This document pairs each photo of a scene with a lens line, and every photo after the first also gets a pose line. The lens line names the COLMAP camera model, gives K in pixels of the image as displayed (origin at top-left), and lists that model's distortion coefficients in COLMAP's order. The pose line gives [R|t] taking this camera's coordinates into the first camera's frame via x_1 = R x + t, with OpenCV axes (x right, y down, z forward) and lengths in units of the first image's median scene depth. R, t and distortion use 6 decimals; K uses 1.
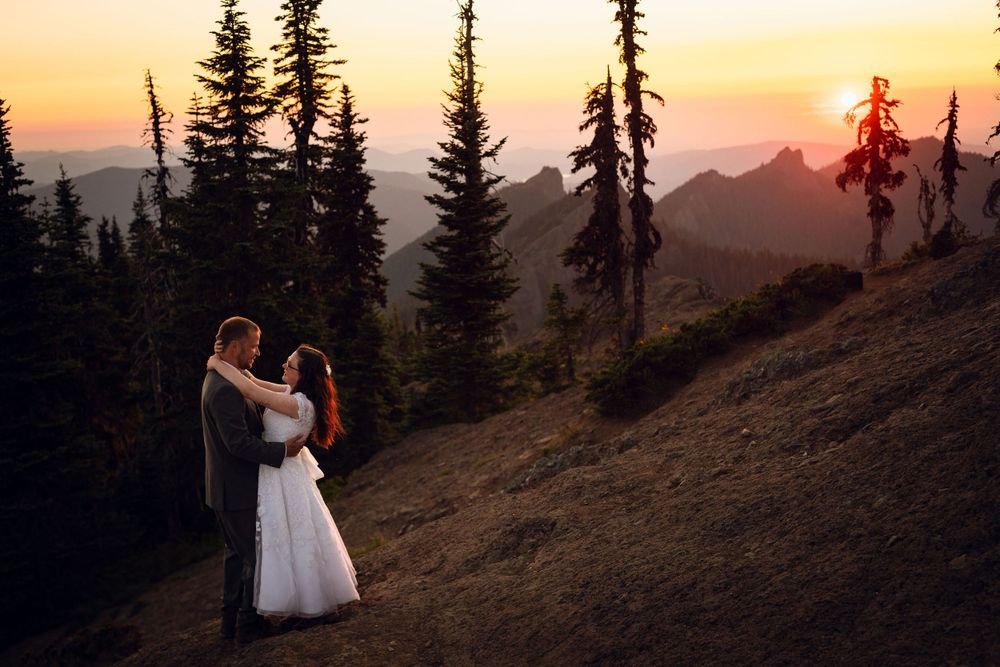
lens RADIAL K [[1398.9, 0, 499.1], [0, 1398.9, 338.8], [0, 0, 1]] dist [-0.002597, 0.000000]
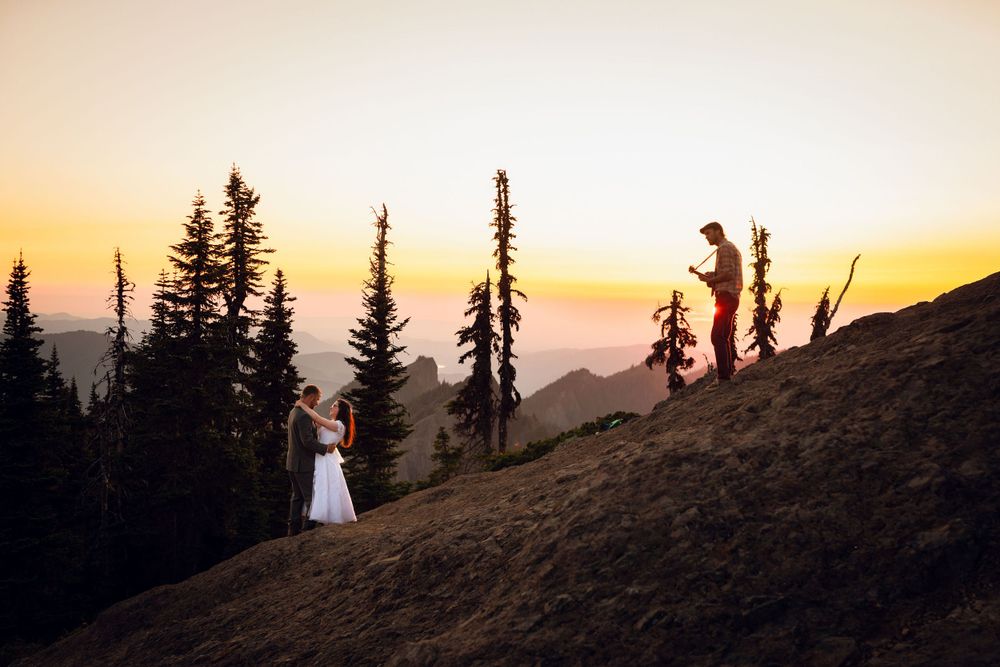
lens RADIAL K [[1398.9, 0, 500.7], [0, 1398.9, 332.4], [0, 0, 1]] dist [-0.002597, 0.000000]
pose [[0.994293, 0.059213, 0.088741, -0.025552], [-0.046210, 0.988785, -0.142015, 0.054737], [-0.096154, 0.137104, 0.985879, -0.318723]]
